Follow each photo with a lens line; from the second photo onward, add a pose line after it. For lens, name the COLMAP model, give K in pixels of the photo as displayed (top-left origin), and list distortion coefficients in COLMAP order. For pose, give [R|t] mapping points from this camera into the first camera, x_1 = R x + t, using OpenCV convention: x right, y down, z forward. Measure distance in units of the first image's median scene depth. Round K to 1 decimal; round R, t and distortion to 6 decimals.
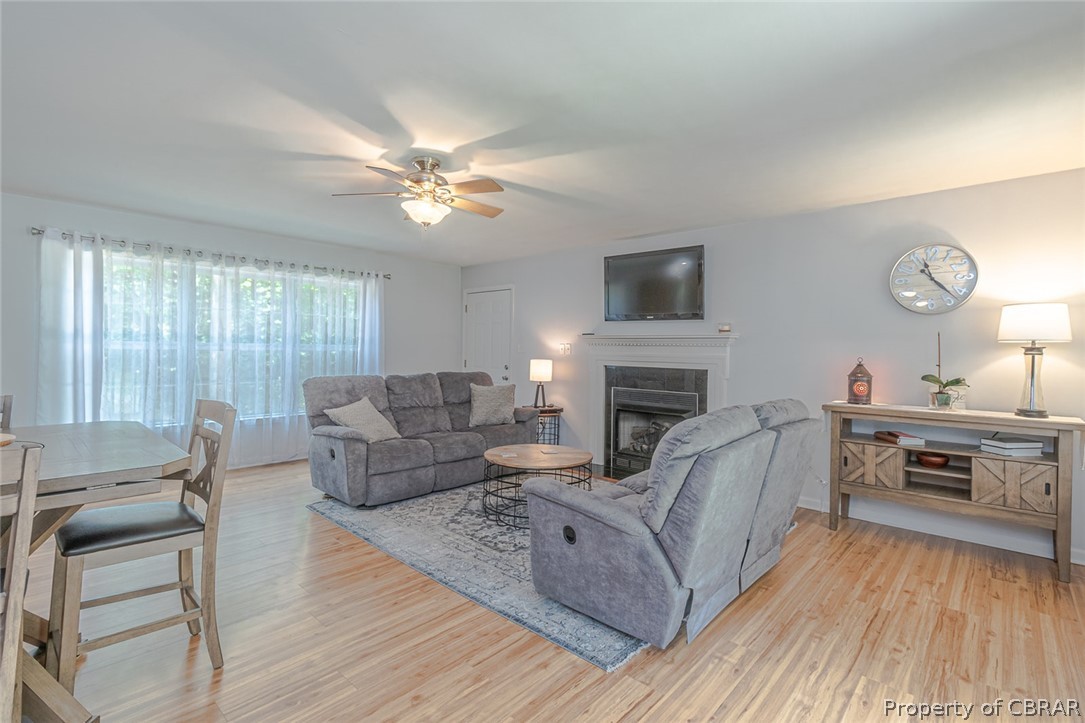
lens RADIAL K [[504.6, 0, 548.8], [0, 504.6, 355.8], [0, 0, 1]] dist [0.002721, 0.001075]
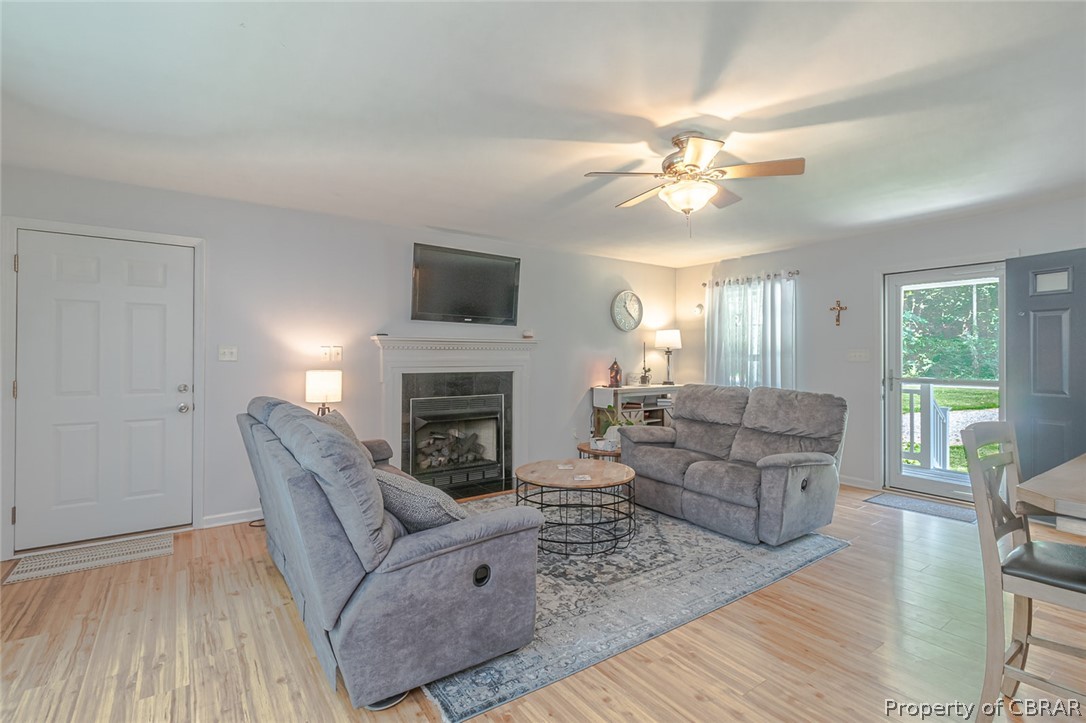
lens RADIAL K [[505.1, 0, 544.6], [0, 505.1, 352.1], [0, 0, 1]] dist [0.002721, 0.001075]
pose [[0.207524, -0.008031, 0.978197, -0.769343], [0.013465, 0.999895, 0.005353, -0.020052], [-0.978137, 0.012060, 0.207611, 0.720429]]
